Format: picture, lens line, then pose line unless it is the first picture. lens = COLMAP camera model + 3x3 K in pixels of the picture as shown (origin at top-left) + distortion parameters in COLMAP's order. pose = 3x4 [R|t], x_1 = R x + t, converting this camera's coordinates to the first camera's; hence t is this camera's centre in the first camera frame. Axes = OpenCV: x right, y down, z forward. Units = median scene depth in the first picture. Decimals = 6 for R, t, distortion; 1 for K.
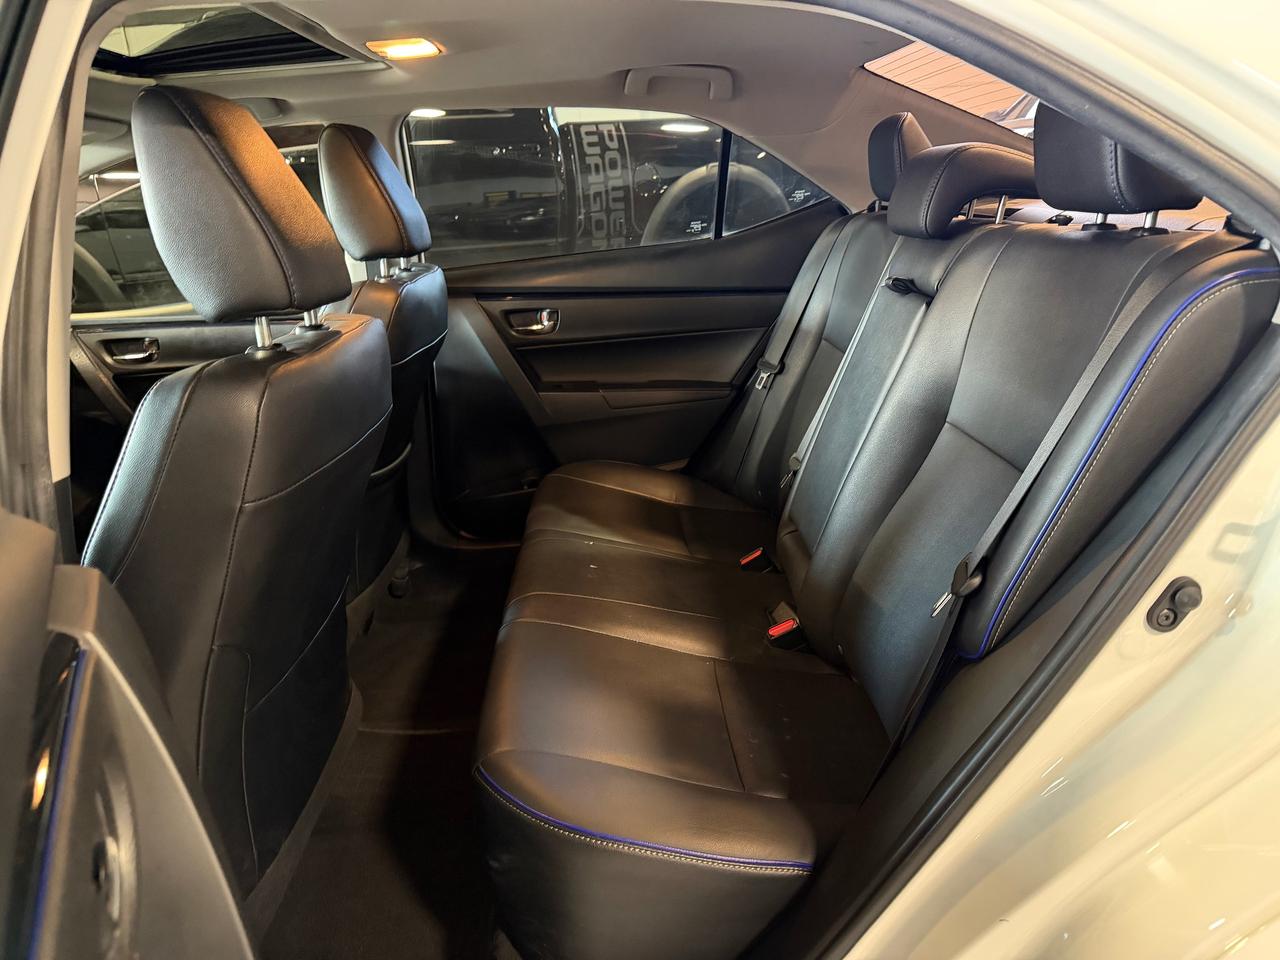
lens RADIAL K [[896.4, 0, 644.7], [0, 896.4, 486.7], [0, 0, 1]] dist [0.061035, -0.082969]
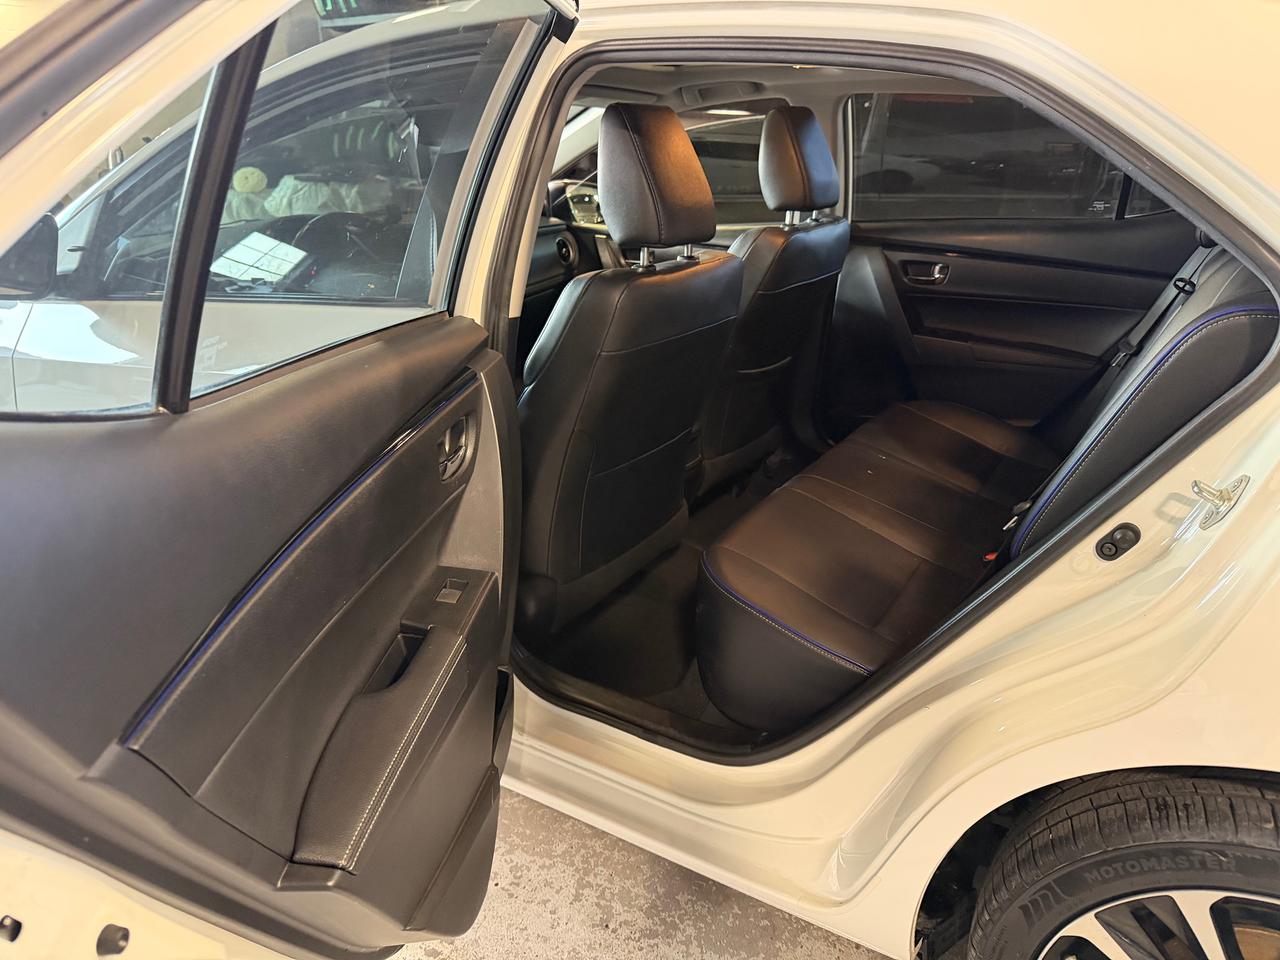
lens RADIAL K [[896.4, 0, 633.2], [0, 896.4, 480.2], [0, 0, 1]] dist [0.061035, -0.082969]
pose [[0.822685, 0.254493, -0.508353, 0.238956], [-0.221222, 0.967035, 0.126109, 0.011134], [0.523689, 0.008711, 0.851865, -0.197164]]
